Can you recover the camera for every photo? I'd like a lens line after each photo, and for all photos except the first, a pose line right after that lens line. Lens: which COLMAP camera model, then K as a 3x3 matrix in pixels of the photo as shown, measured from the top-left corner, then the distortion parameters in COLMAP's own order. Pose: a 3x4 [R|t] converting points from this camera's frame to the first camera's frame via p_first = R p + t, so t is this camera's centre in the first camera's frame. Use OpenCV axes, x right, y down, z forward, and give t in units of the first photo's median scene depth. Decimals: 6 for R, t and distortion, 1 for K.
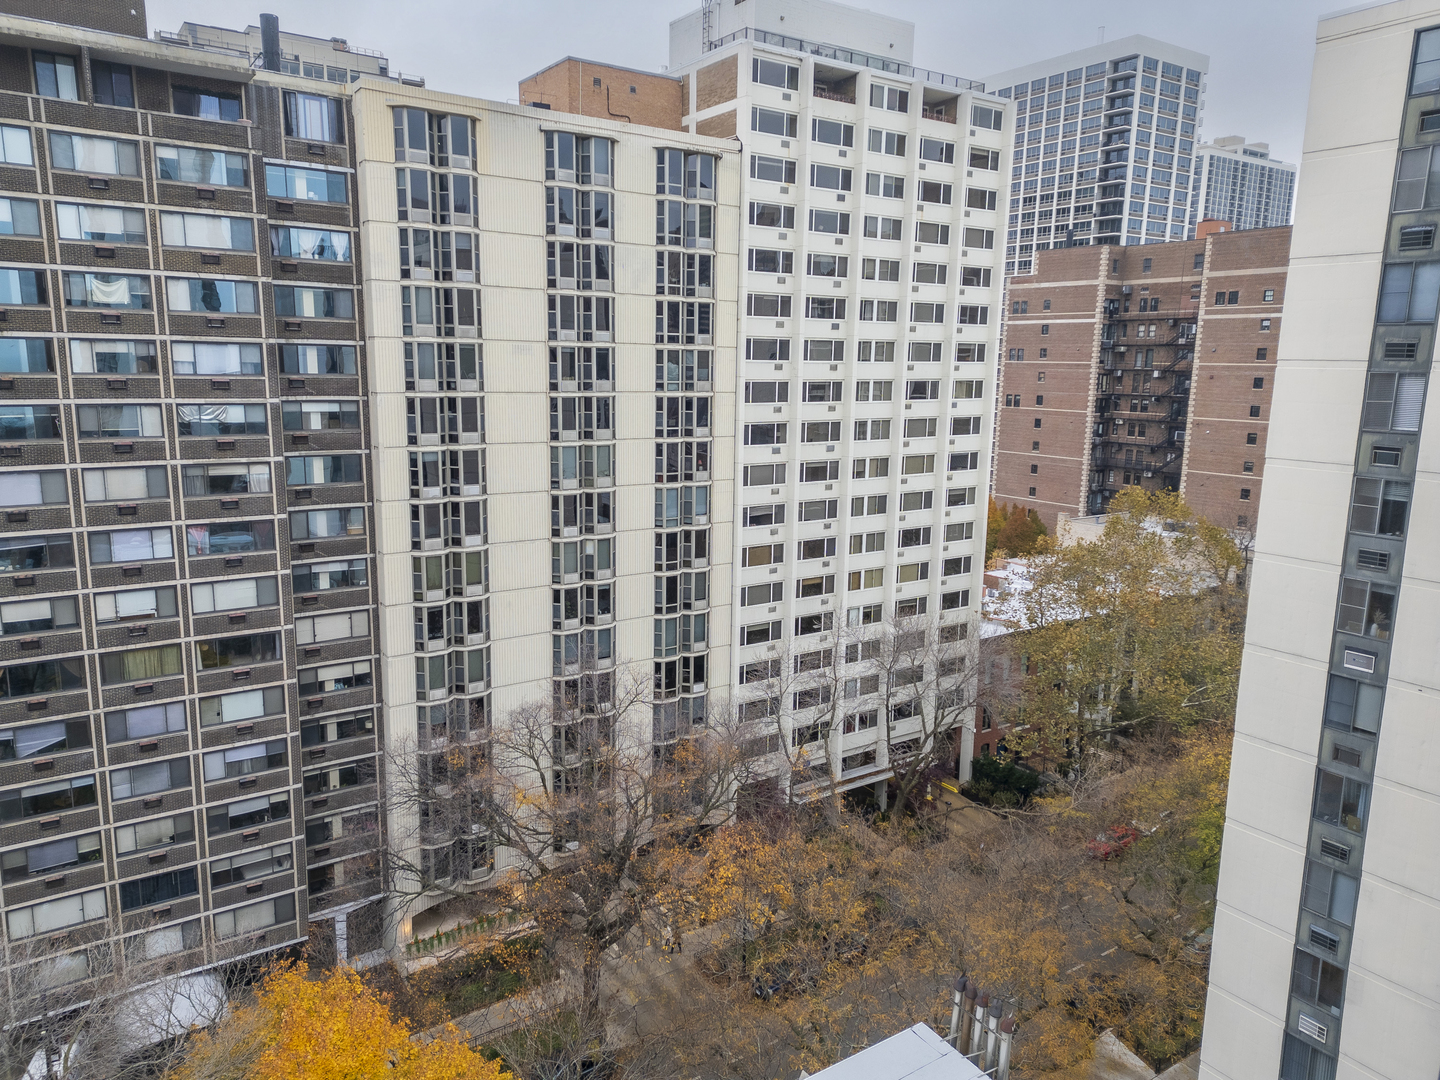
lens RADIAL K [[1005.7, 0, 720.0], [0, 1005.7, 540.0], [0, 0, 1]] dist [0.033052, -0.000055]
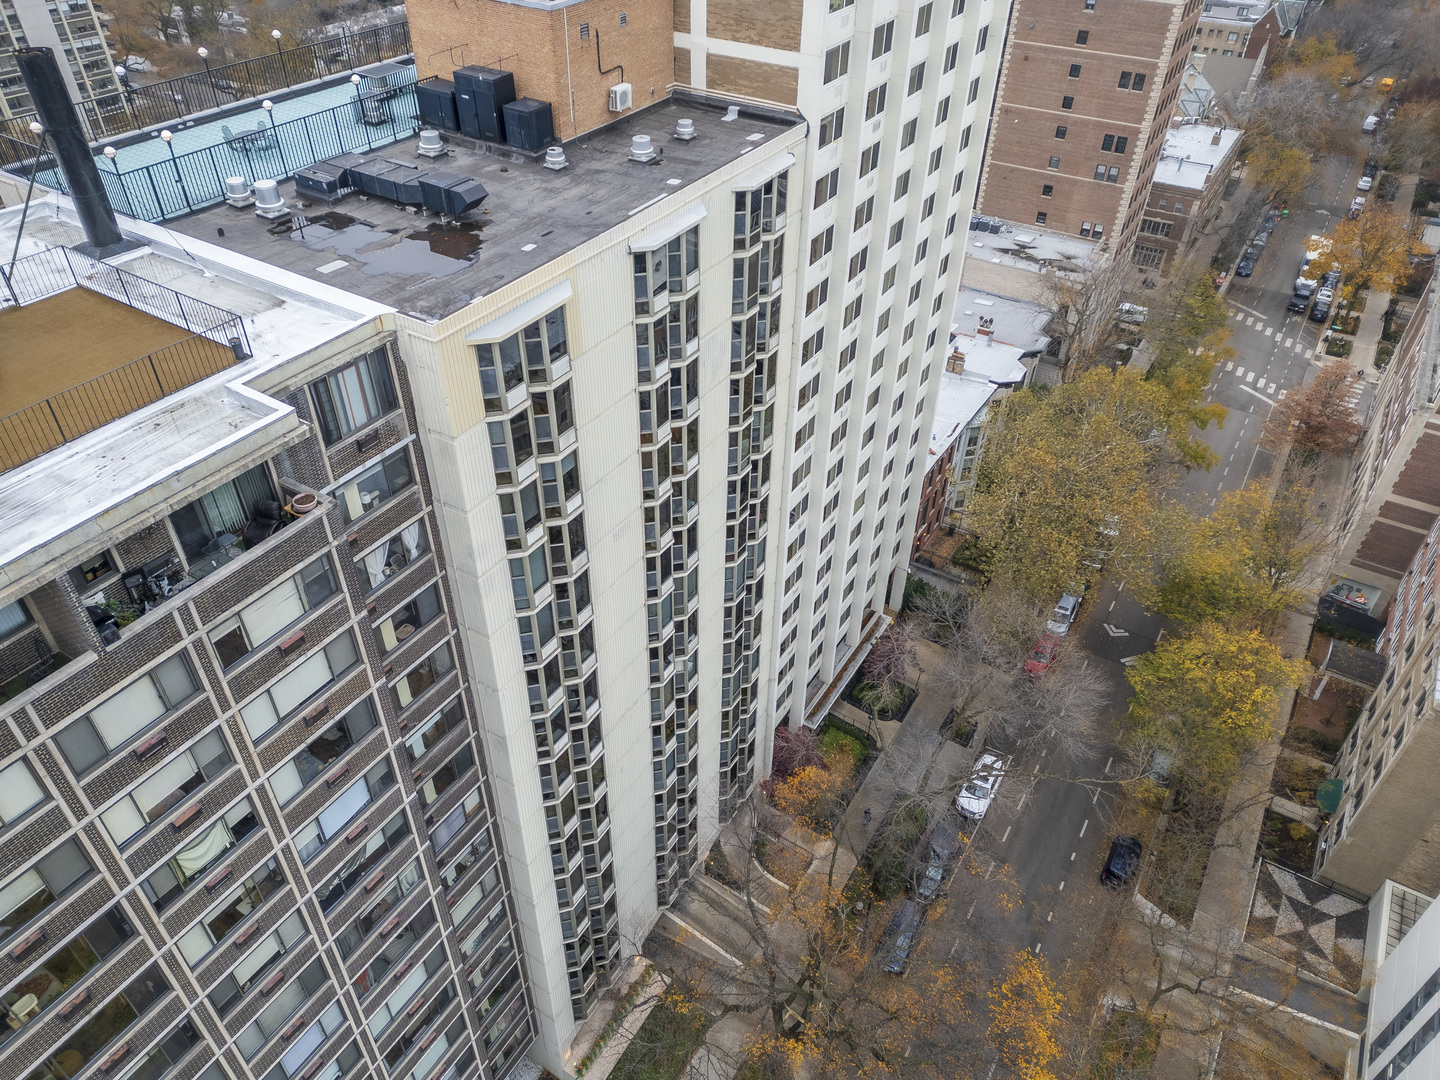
lens RADIAL K [[1005.7, 0, 720.0], [0, 1005.7, 540.0], [0, 0, 1]] dist [0.033052, -0.000055]
pose [[0.914419, -0.254678, 0.314607, -0.379806], [0.070116, 0.865163, 0.496566, -0.570413], [-0.398650, -0.432010, 0.808978, 0.379034]]
